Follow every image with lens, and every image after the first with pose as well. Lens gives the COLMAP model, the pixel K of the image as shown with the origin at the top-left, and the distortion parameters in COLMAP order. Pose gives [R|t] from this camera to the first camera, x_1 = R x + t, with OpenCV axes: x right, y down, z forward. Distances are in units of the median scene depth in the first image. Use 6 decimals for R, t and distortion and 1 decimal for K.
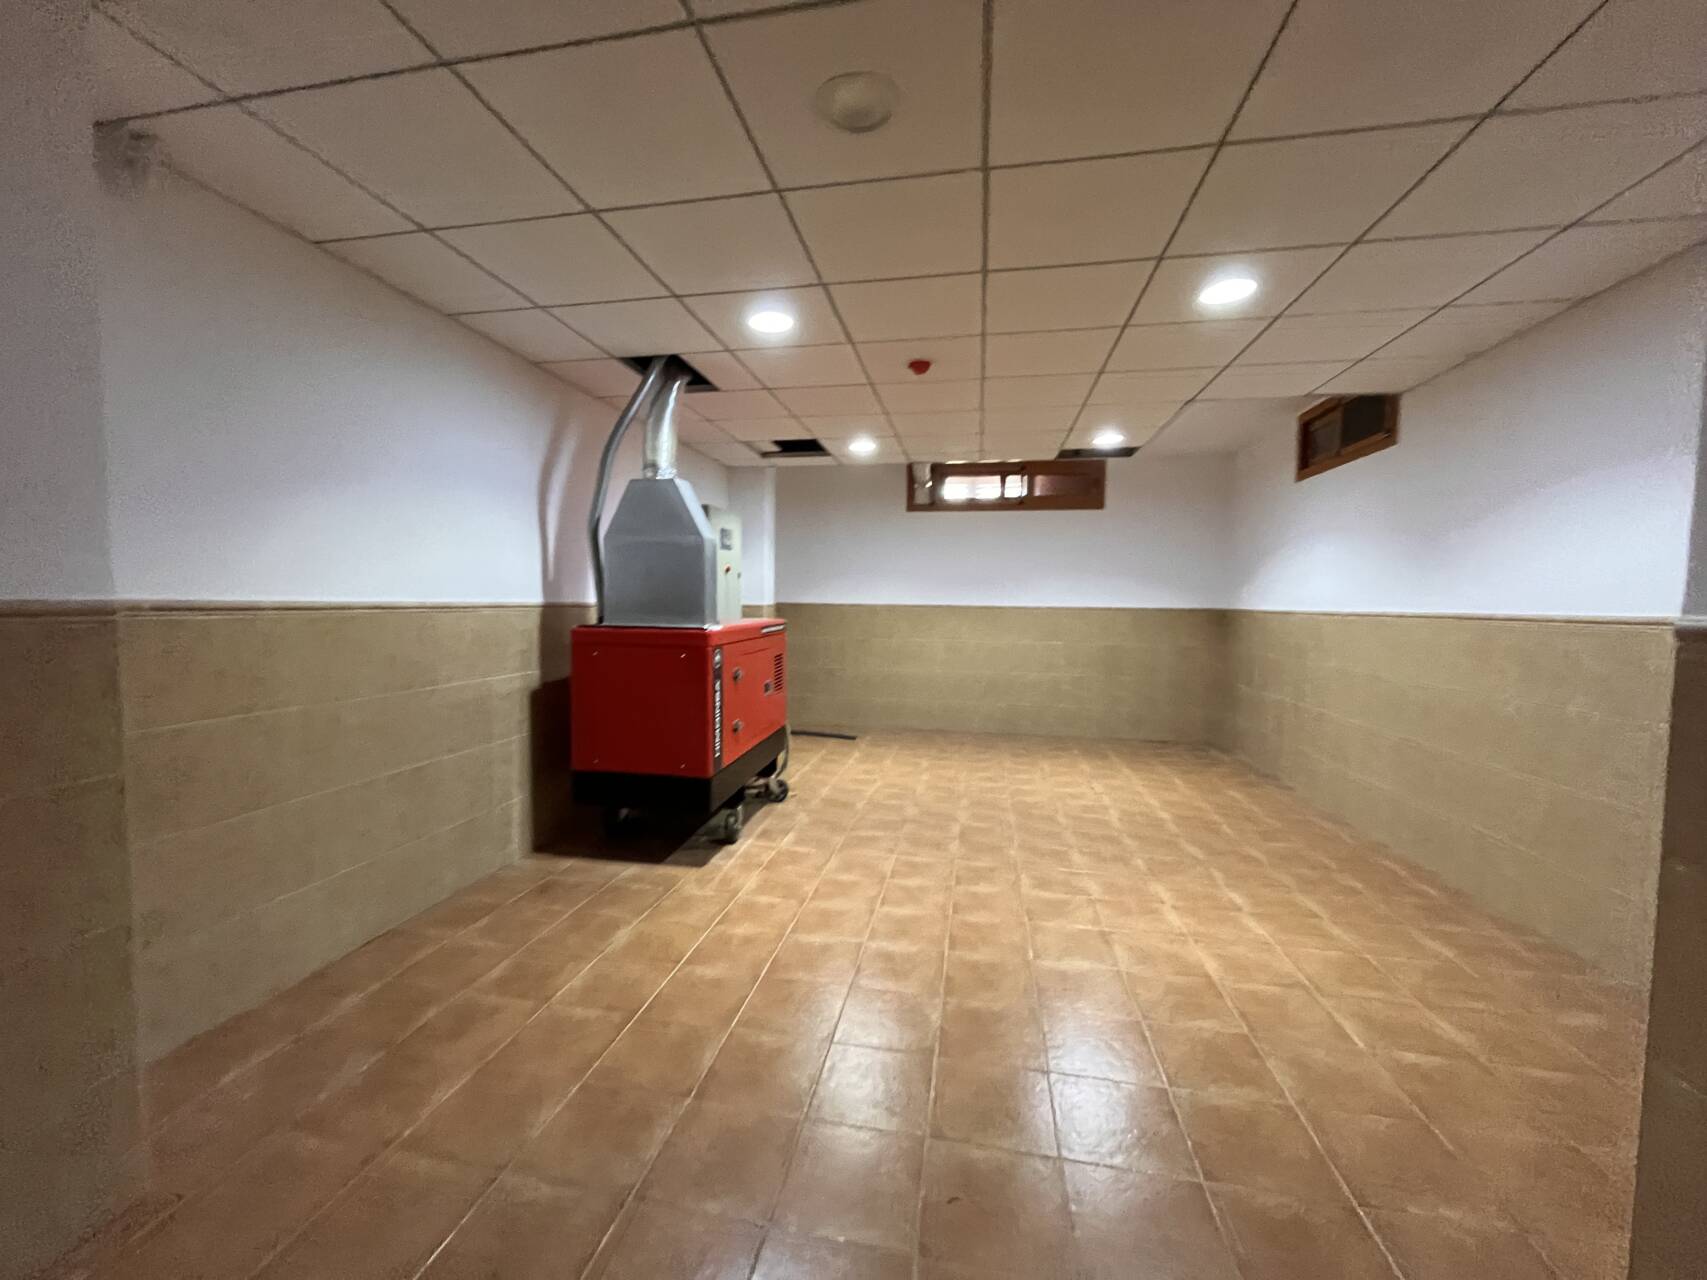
lens RADIAL K [[687.9, 0, 843.4], [0, 687.9, 647.8], [0, 0, 1]] dist [-0.005417, 0.000995]
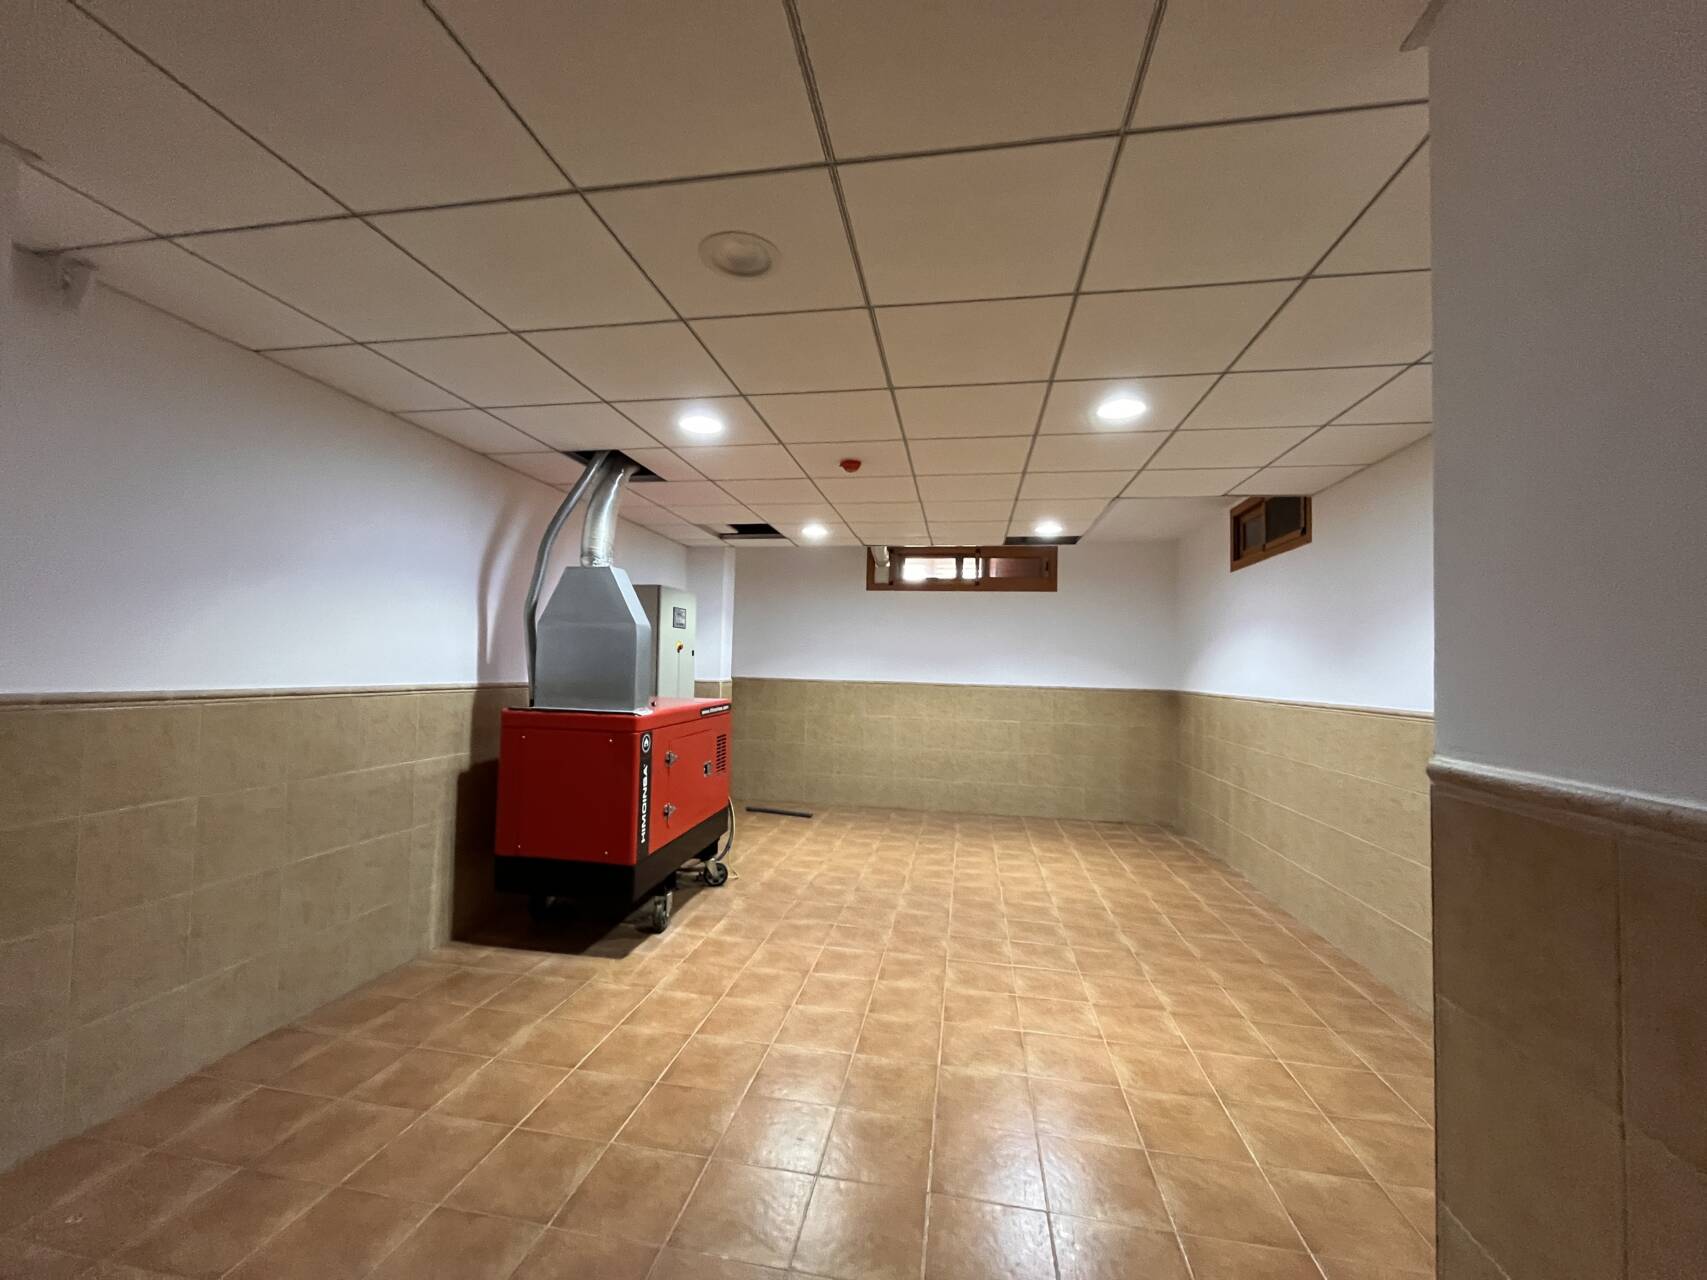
lens RADIAL K [[687.9, 0, 843.3], [0, 687.9, 649.1], [0, 0, 1]] dist [-0.005417, 0.000995]
pose [[0.999756, 0.013605, 0.017377, 0.086351], [-0.011906, 0.995465, -0.094386, -0.030497], [-0.018582, 0.094156, 0.995384, -0.018356]]
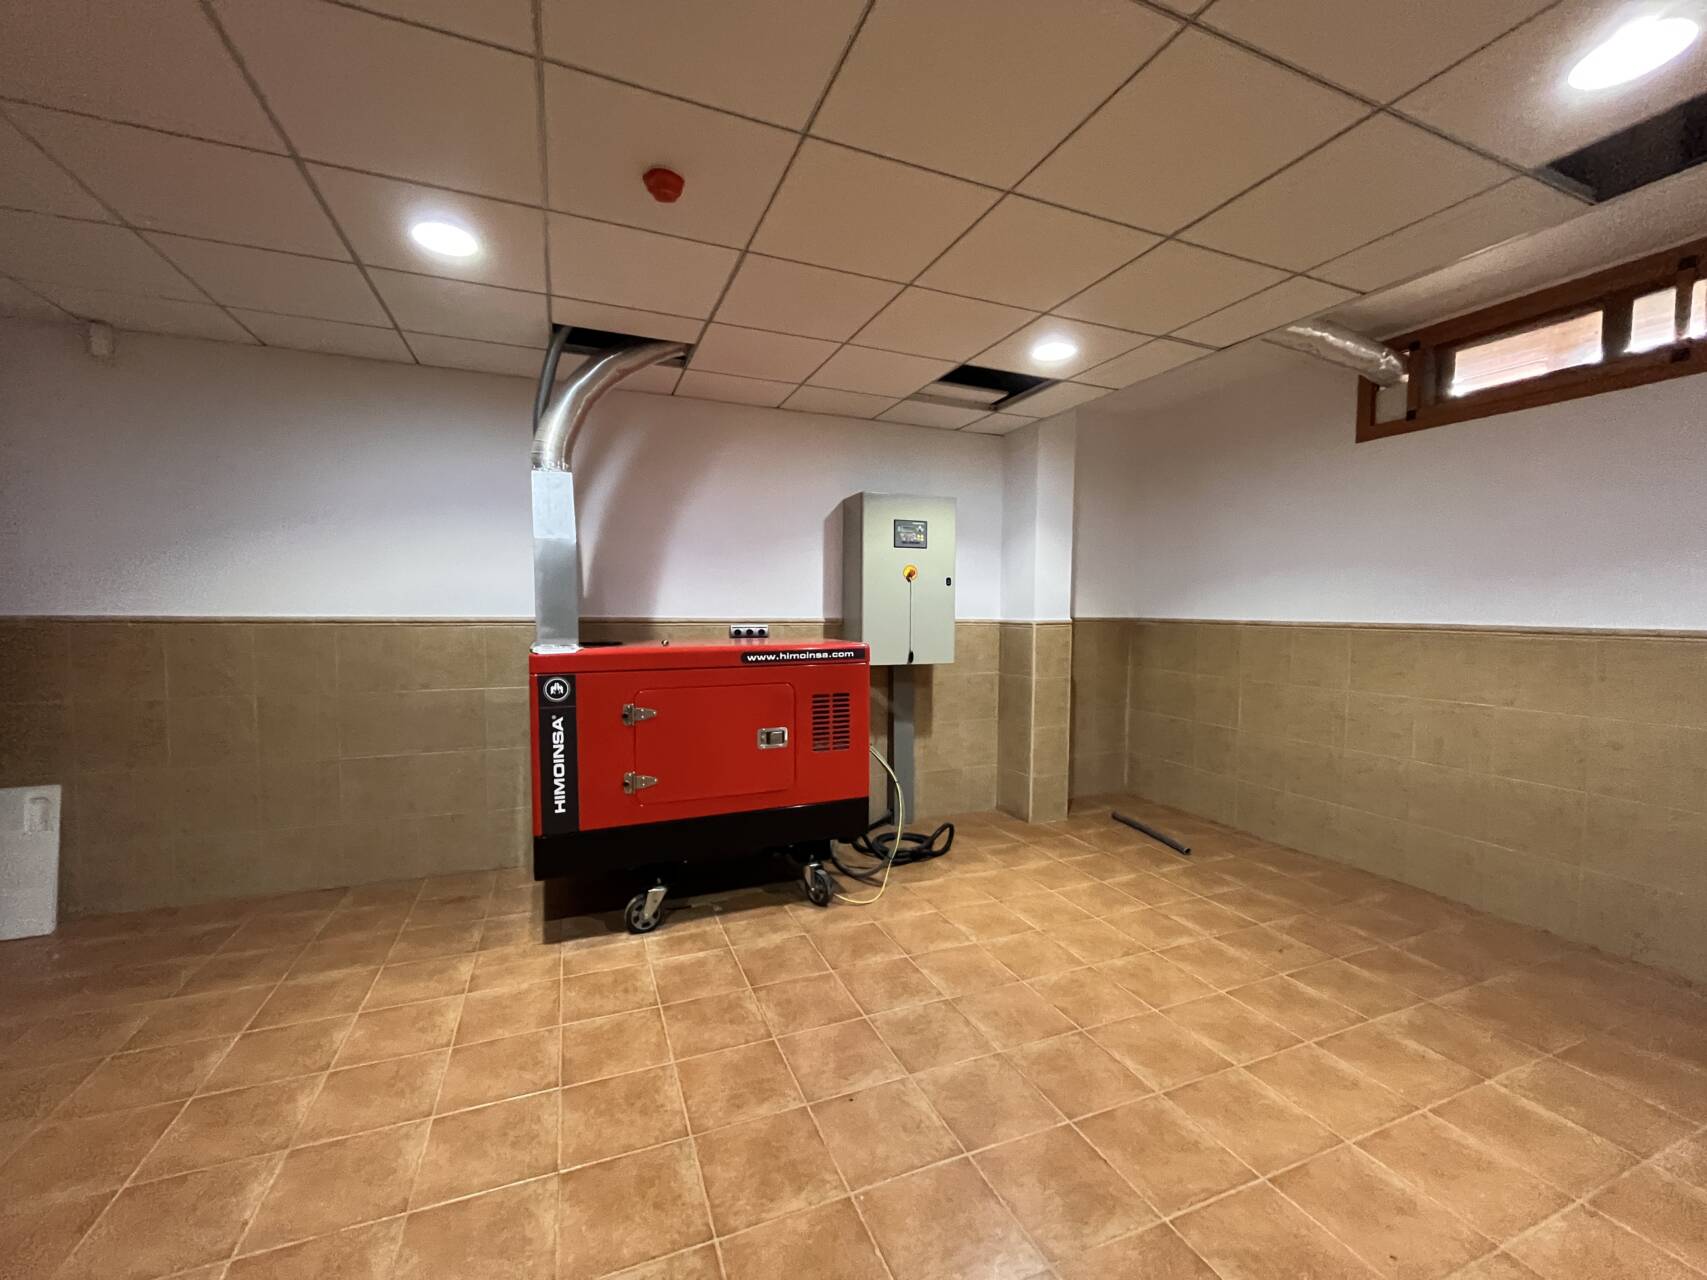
lens RADIAL K [[687.9, 0, 847.4], [0, 687.9, 645.7], [0, 0, 1]] dist [-0.005417, 0.000995]
pose [[0.545866, 0.037270, -0.837043, 0.669067], [-0.057261, 0.998334, 0.007109, -0.060519], [0.835914, 0.044049, 0.547090, 0.856465]]
